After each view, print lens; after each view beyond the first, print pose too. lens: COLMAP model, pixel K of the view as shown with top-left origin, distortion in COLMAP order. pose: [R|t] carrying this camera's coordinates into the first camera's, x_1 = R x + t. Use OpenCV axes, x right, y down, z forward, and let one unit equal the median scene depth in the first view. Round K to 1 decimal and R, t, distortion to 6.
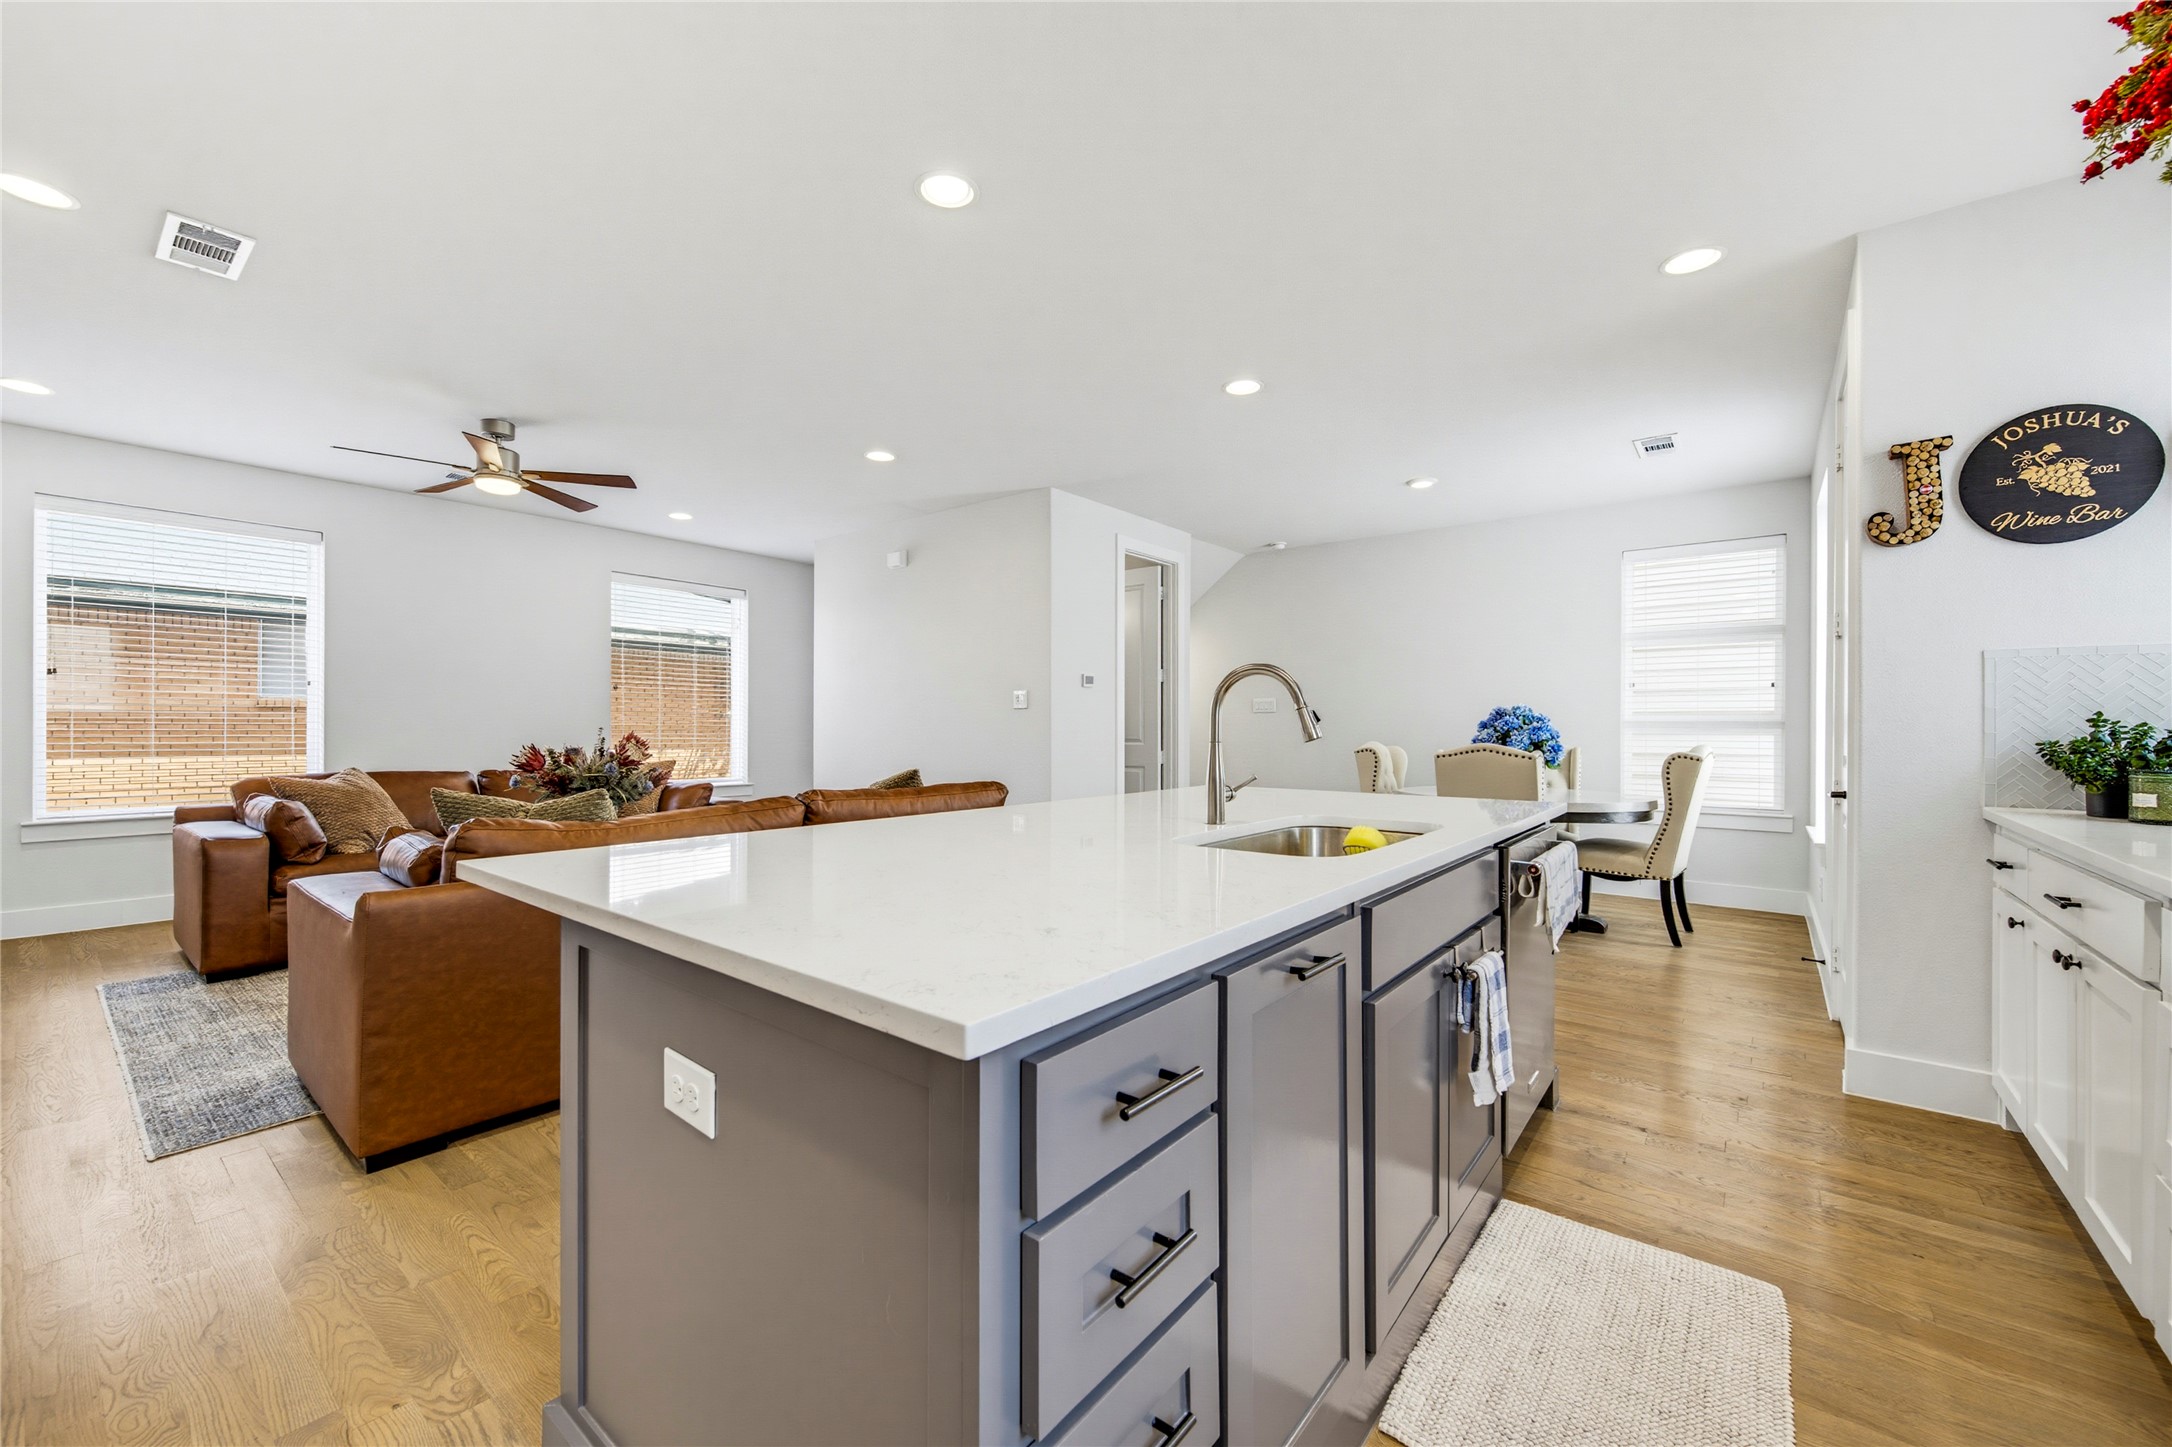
lens RADIAL K [[852.4, 0, 1089.8], [0, 852.4, 734.1], [0, 0, 1]] dist [0.004824, -0.000051]
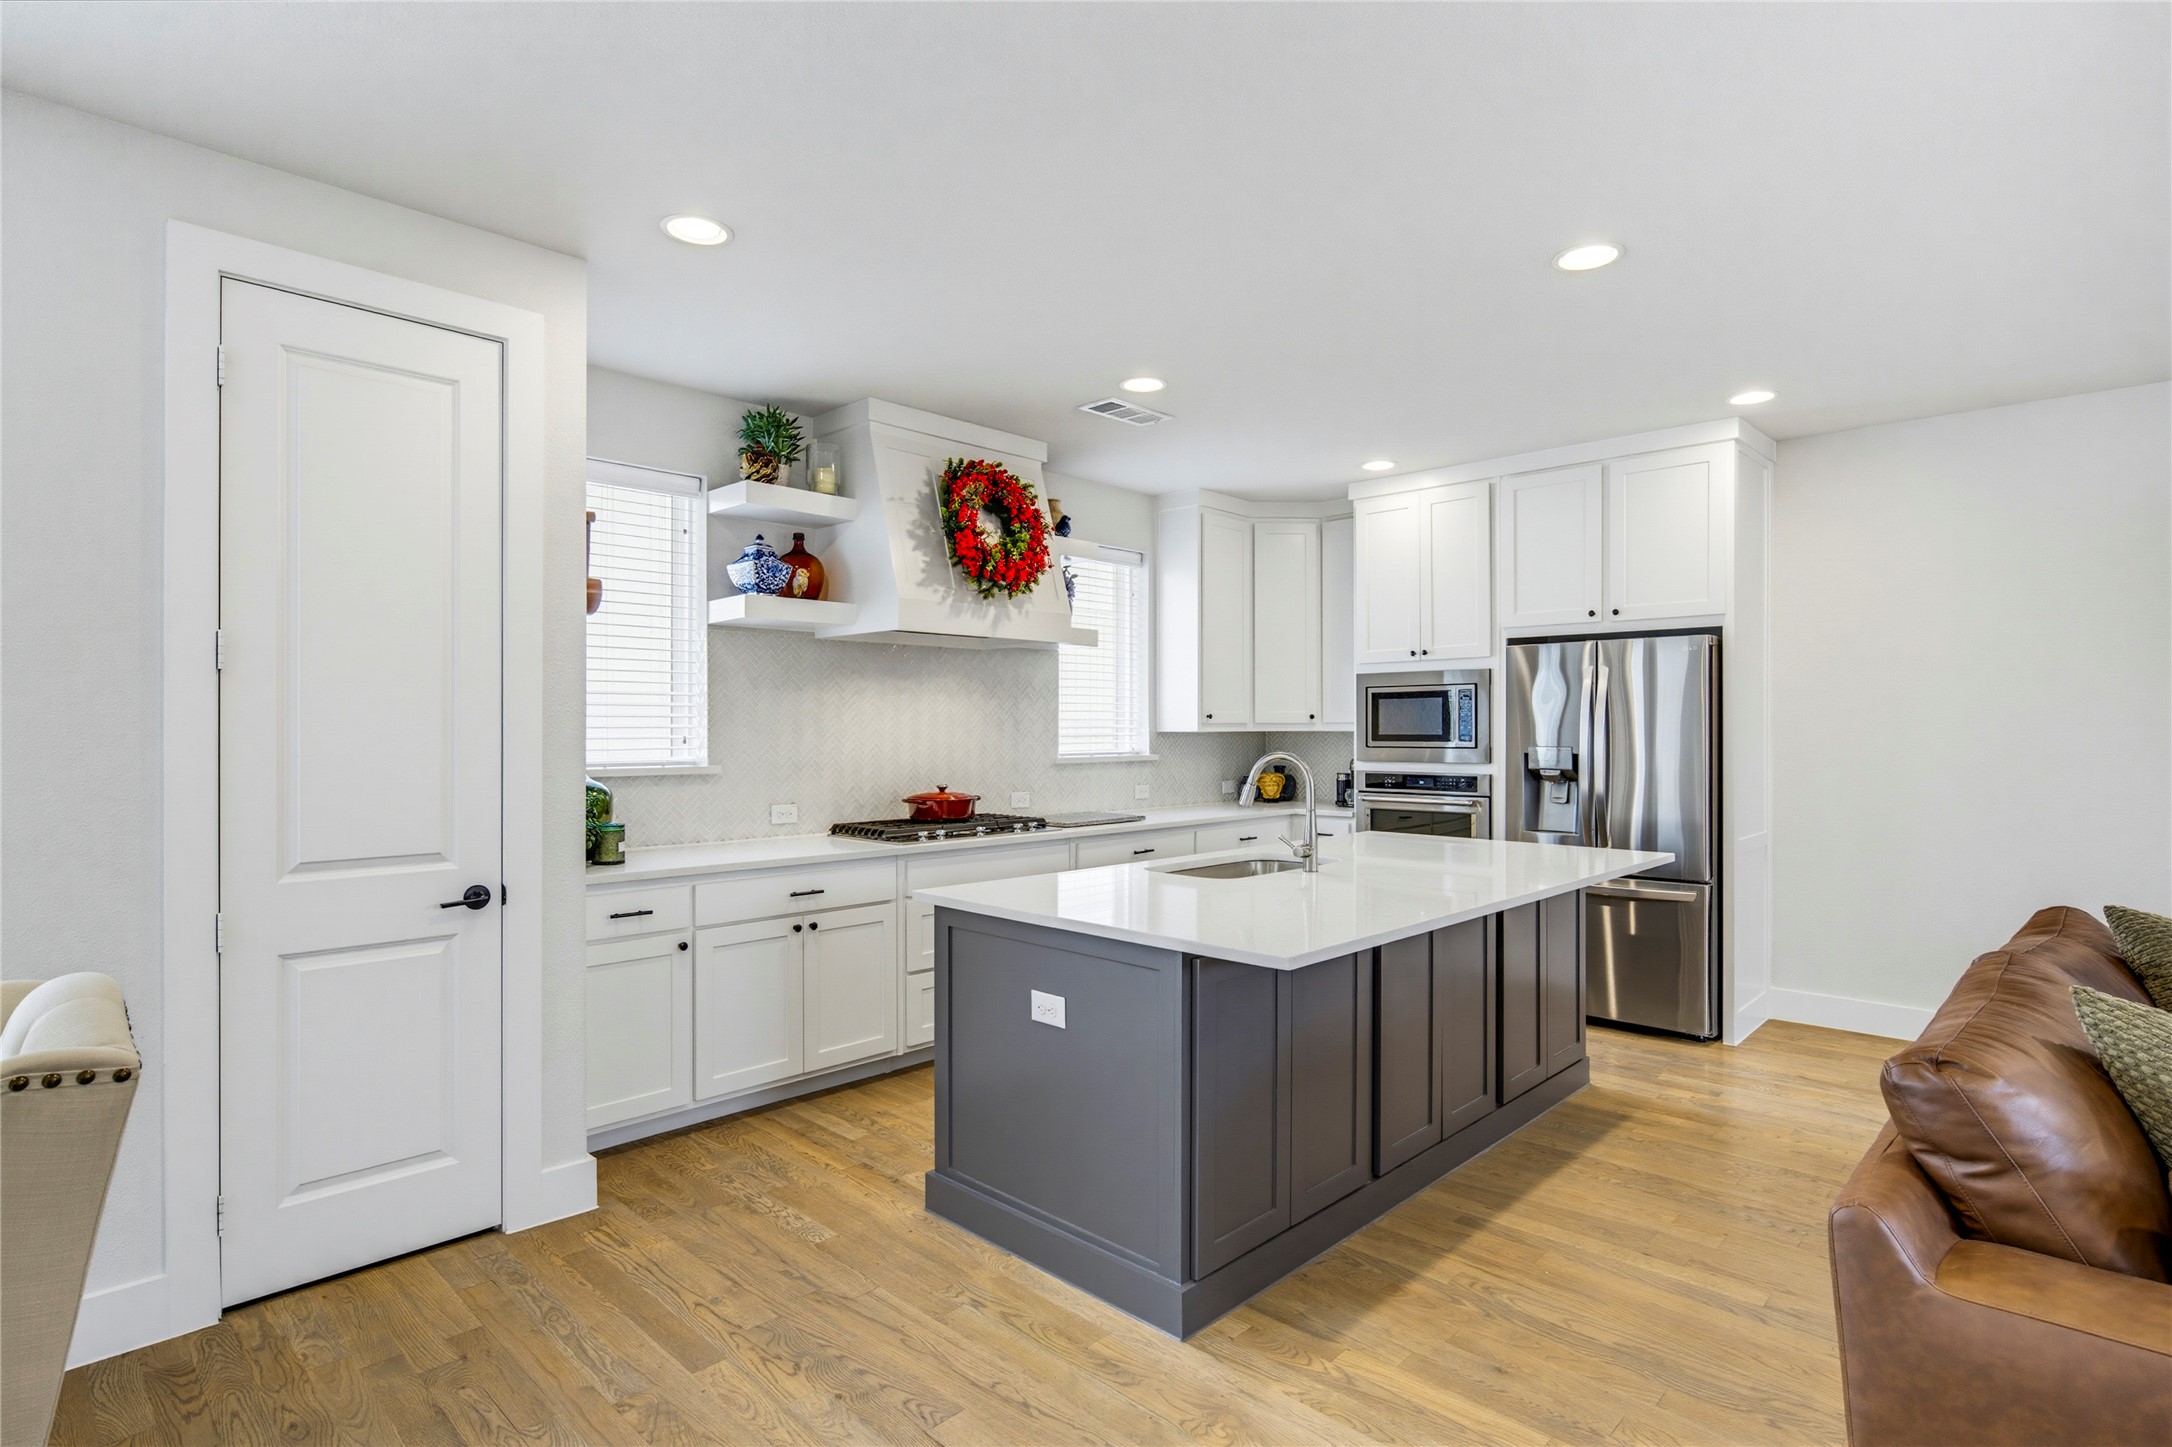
lens RADIAL K [[1090.7, 0, 1091.0], [0, 1090.7, 730.4], [0, 0, 1]] dist [-0.009434, 0.001181]
pose [[-0.994828, -0.003612, 0.101513, 0.265831], [-0.002540, 0.999940, 0.010691, -0.110608], [-0.101545, 0.010378, -0.994777, 2.279065]]
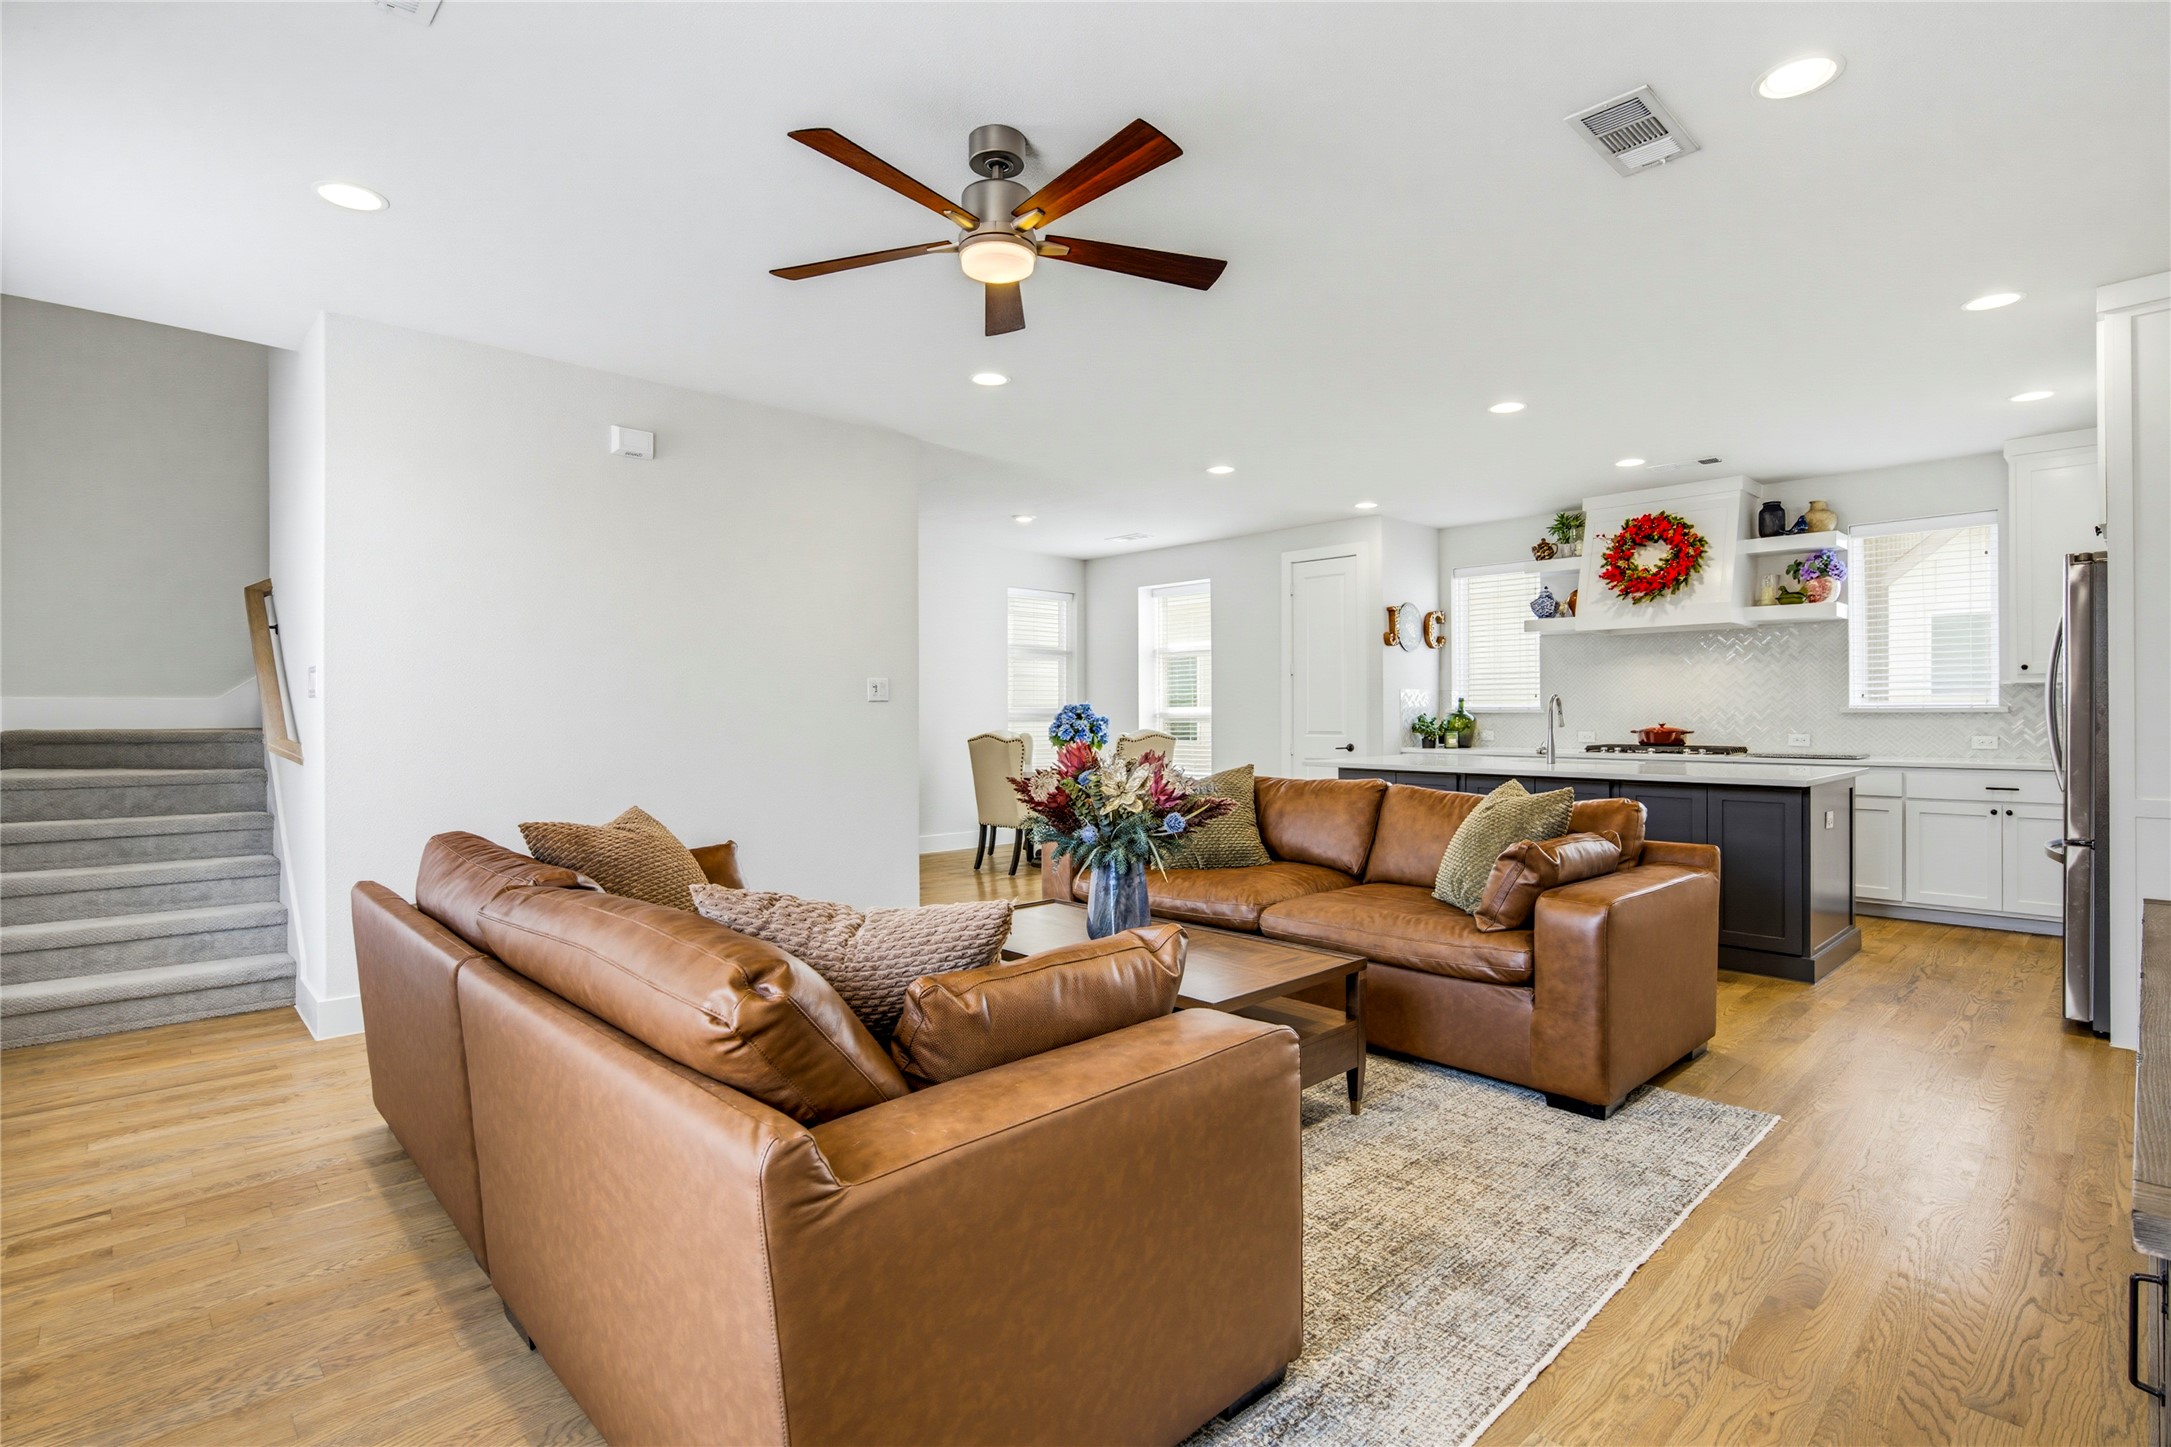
lens RADIAL K [[1033.2, 0, 1091.3], [0, 1033.2, 712.7], [0, 0, 1]] dist [-0.002332, -0.000594]
pose [[0.142503, -0.004289, 0.989785, -2.311888], [0.011235, 0.999933, 0.002716, -0.044726], [-0.989731, 0.010733, 0.142542, 1.523463]]
